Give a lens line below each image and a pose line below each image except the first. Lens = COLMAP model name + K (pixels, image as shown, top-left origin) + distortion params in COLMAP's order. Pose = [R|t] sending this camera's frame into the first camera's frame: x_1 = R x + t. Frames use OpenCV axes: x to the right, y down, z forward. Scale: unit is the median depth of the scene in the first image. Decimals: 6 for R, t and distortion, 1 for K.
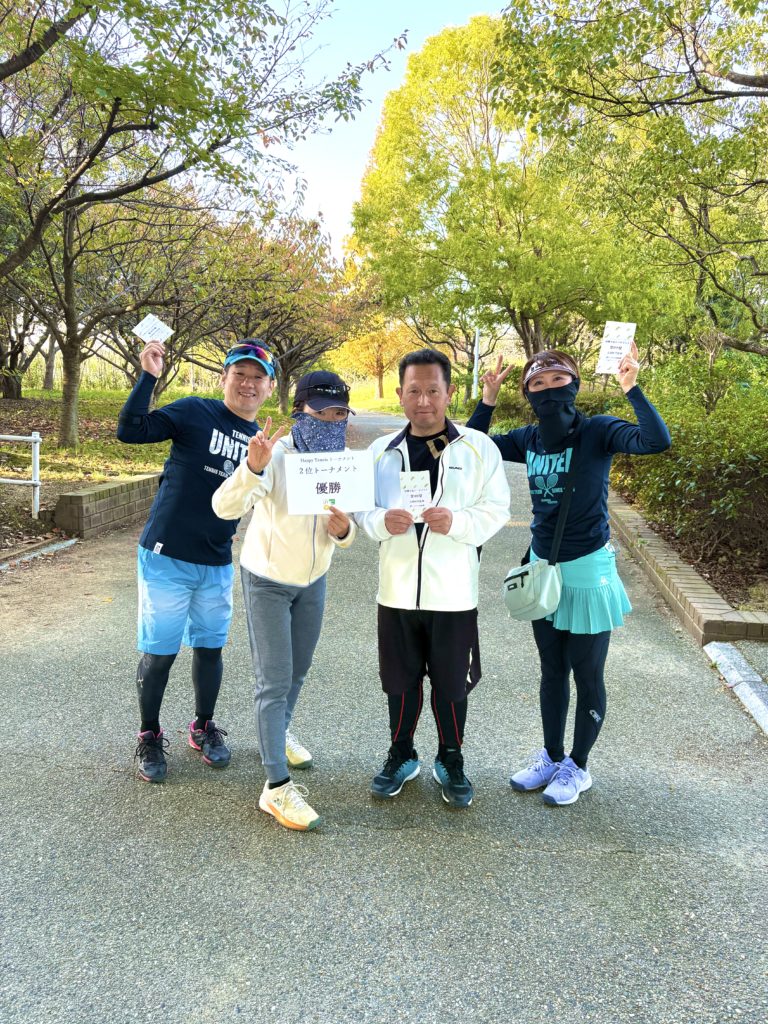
lens RADIAL K [[769.1, 0, 386.3], [0, 769.1, 510.0], [0, 0, 1]] dist [0.052452, -0.052357]
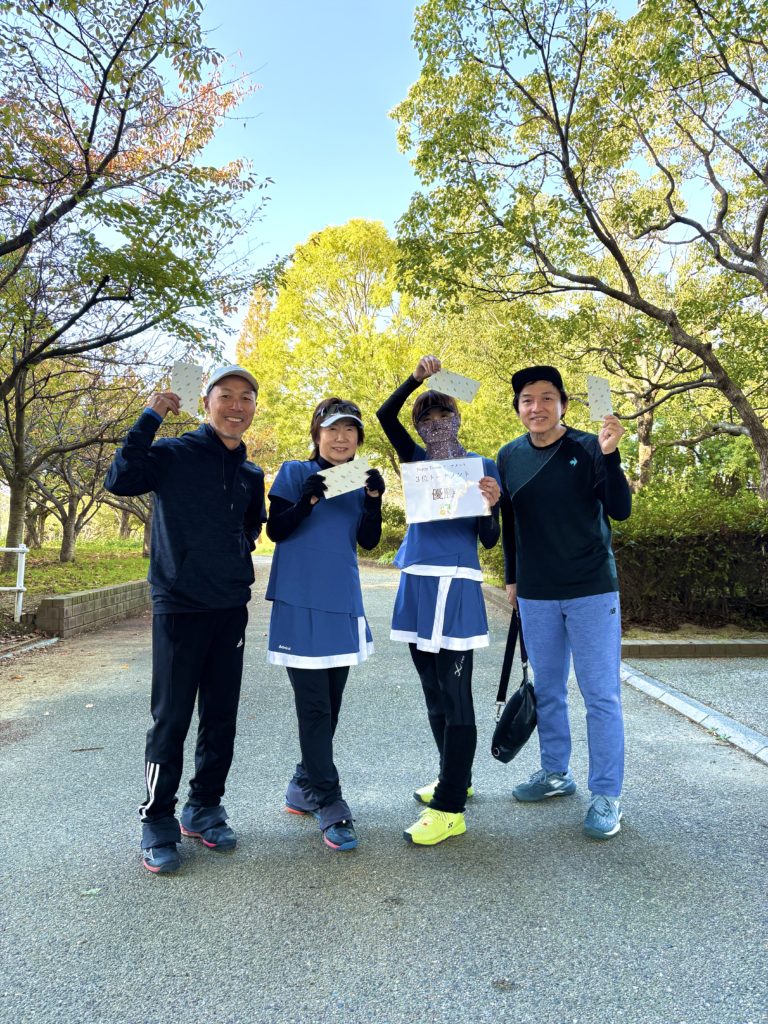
lens RADIAL K [[769.1, 0, 384.3], [0, 769.1, 511.9], [0, 0, 1]] dist [0.052452, -0.052357]
pose [[0.985037, -0.021394, 0.171008, -0.098294], [0.053796, 0.980855, -0.187161, 0.074904], [-0.163730, 0.193560, 0.967330, -0.154793]]
